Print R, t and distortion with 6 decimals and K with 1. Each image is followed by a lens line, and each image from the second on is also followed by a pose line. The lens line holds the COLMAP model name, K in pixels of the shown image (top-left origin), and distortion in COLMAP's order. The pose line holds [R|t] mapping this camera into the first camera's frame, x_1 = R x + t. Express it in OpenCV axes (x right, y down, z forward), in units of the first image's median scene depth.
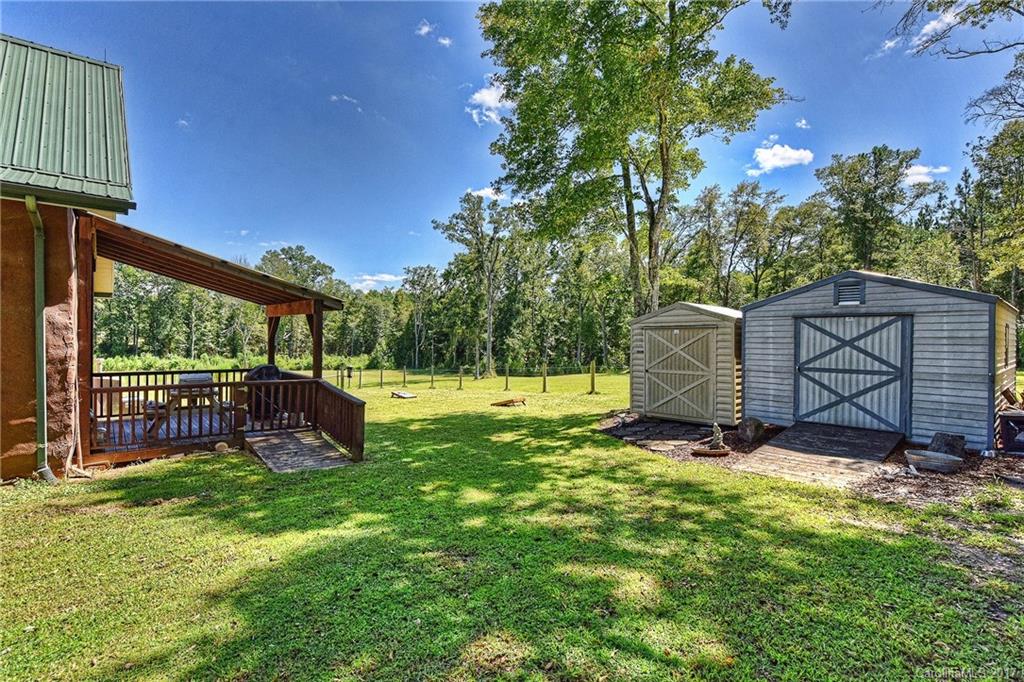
lens RADIAL K [[486.5, 0, 519.4], [0, 486.5, 343.1], [0, 0, 1]] dist [0.000232, -0.000086]
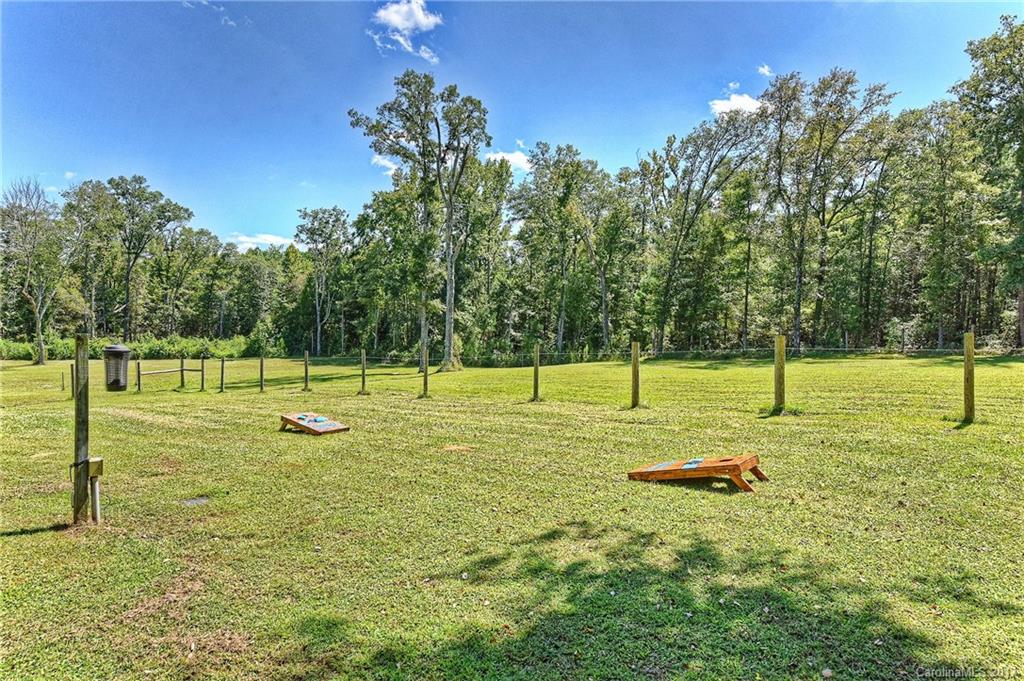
lens RADIAL K [[593.6, 0, 516.8], [0, 593.6, 336.2], [0, 0, 1]] dist [0.002902, 0.001600]
pose [[0.992571, -0.000930, 0.121664, -0.035350], [-0.001508, 0.999800, 0.019950, 0.007145], [-0.121659, -0.019985, 0.992371, 0.133506]]
